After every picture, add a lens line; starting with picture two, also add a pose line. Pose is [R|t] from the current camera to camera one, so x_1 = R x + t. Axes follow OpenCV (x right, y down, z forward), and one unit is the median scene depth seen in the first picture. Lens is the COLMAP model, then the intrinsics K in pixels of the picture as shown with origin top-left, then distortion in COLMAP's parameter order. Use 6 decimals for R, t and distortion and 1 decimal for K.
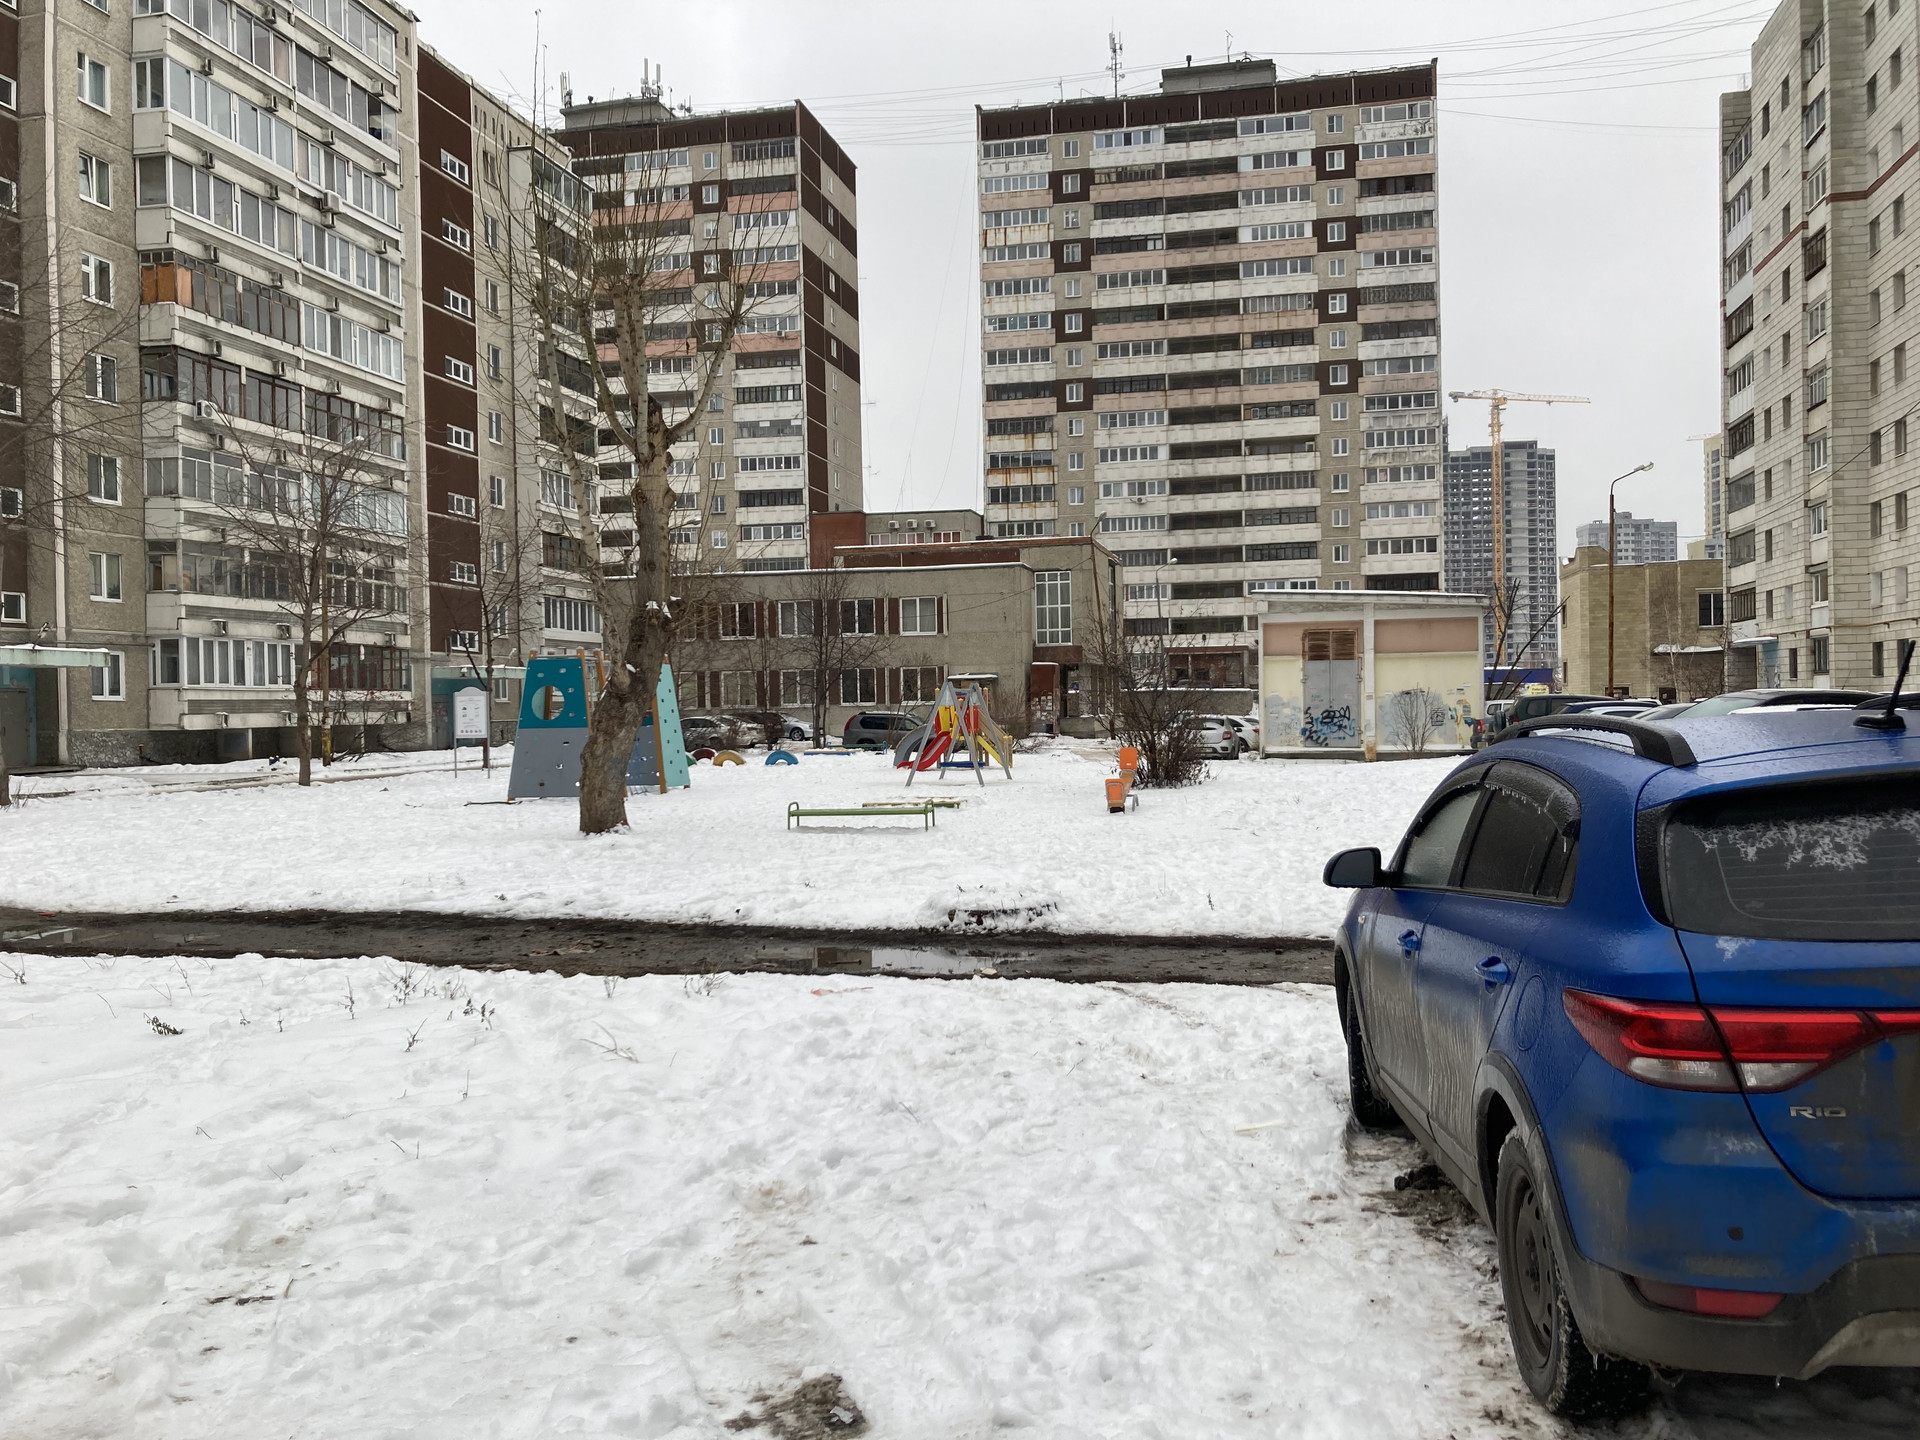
lens RADIAL K [[1576.8, 0, 951.6], [0, 1576.8, 721.5], [0, 0, 1]] dist [0.003721, -0.008871]
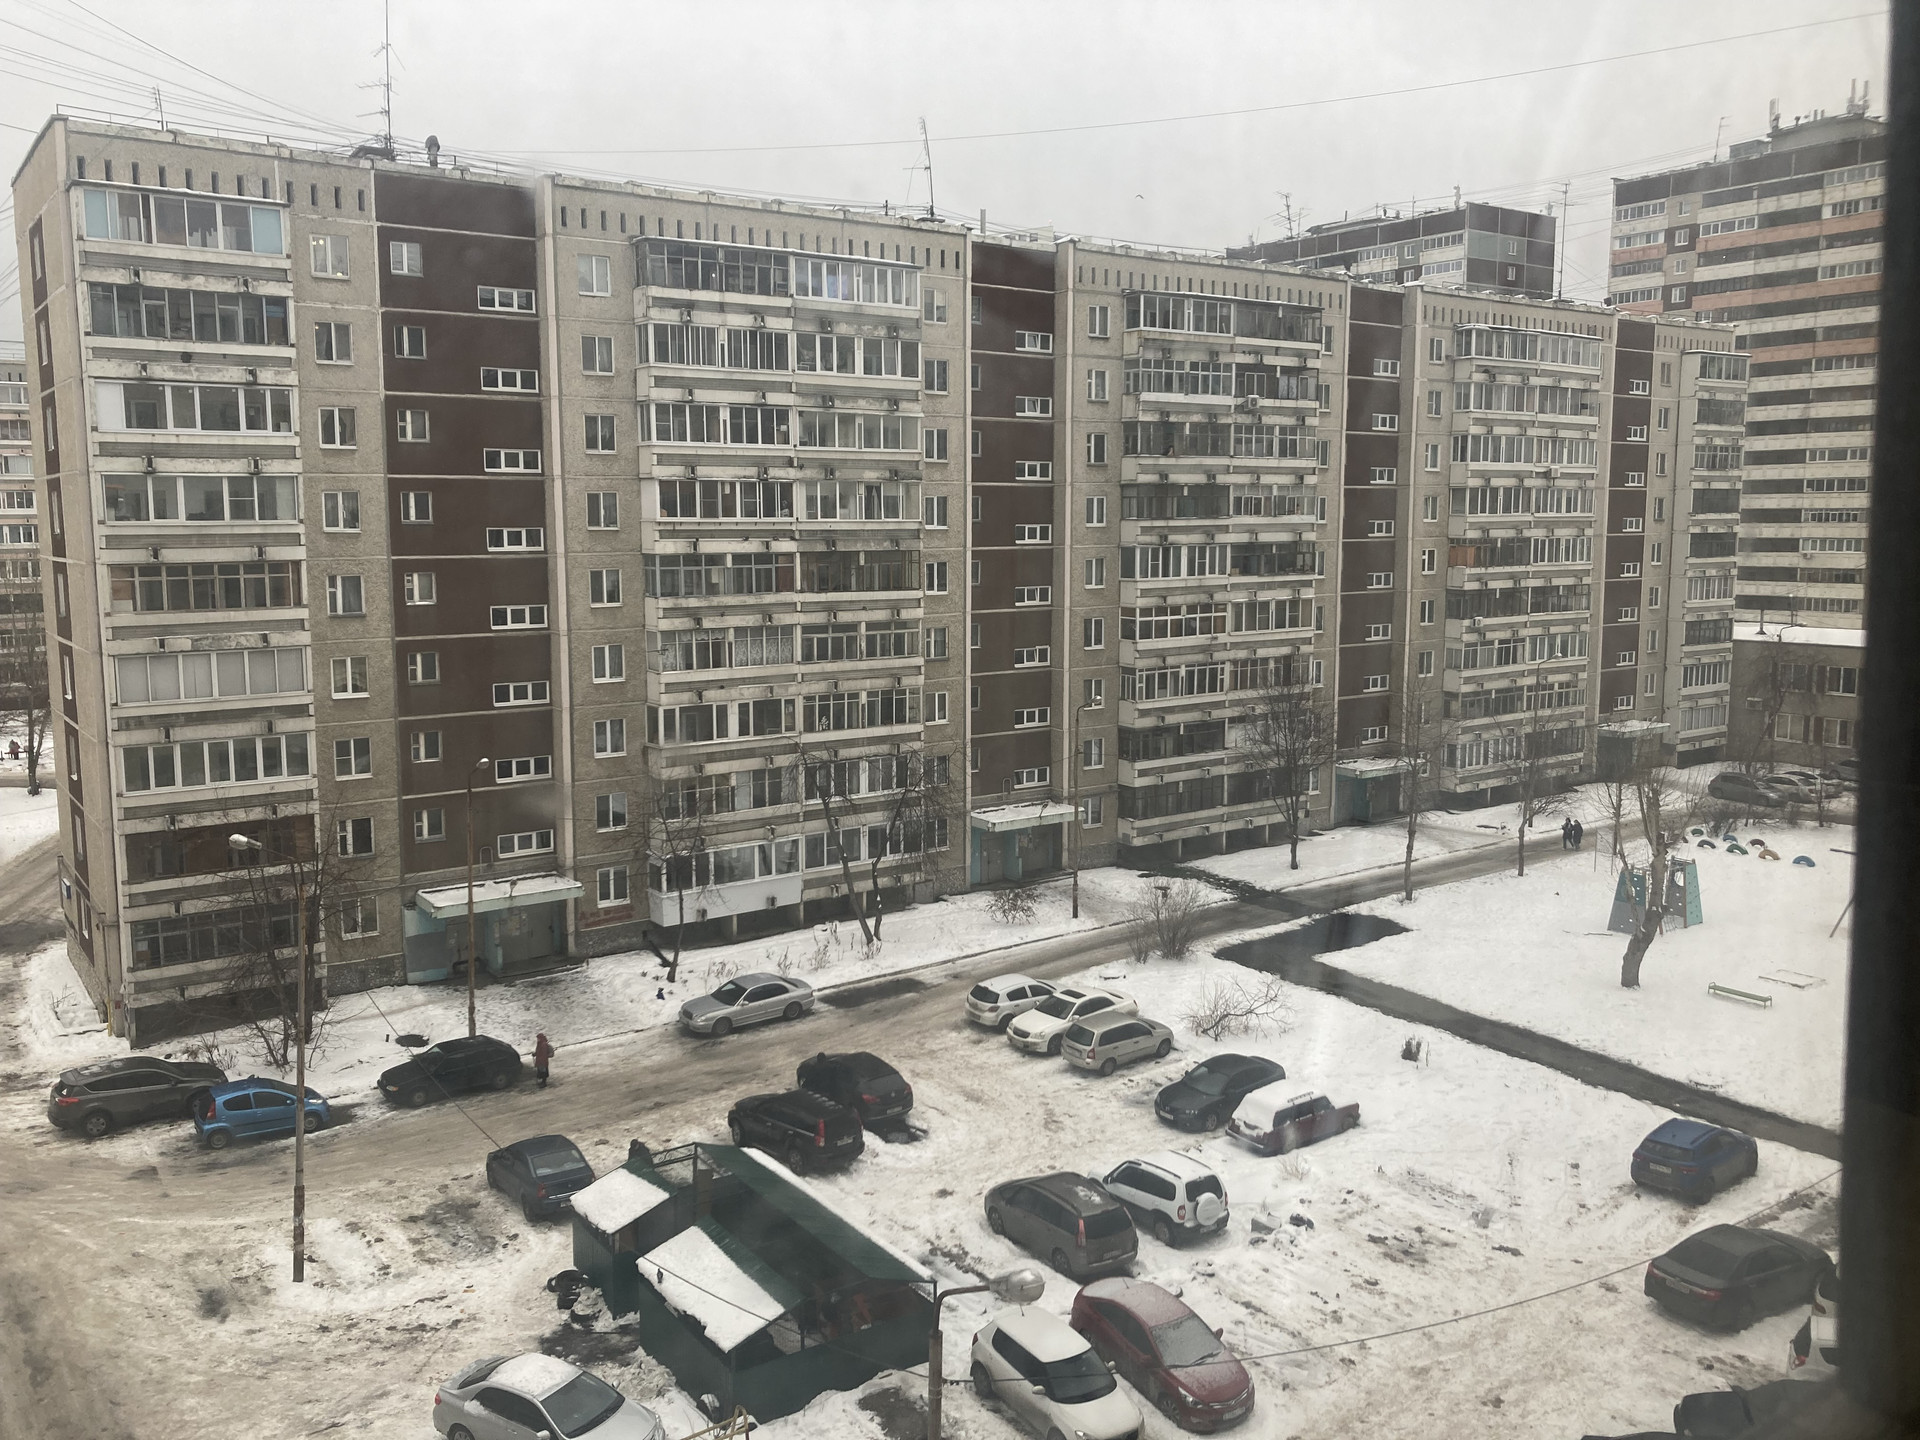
lens RADIAL K [[1576.8, 0, 956.4], [0, 1576.8, 724.4], [0, 0, 1]] dist [0.003721, -0.008871]
pose [[0.750778, 0.100342, -0.652889, 0.288457], [-0.019058, 0.991274, 0.130433, -0.306300], [0.660280, -0.085483, 0.746139, -0.794439]]
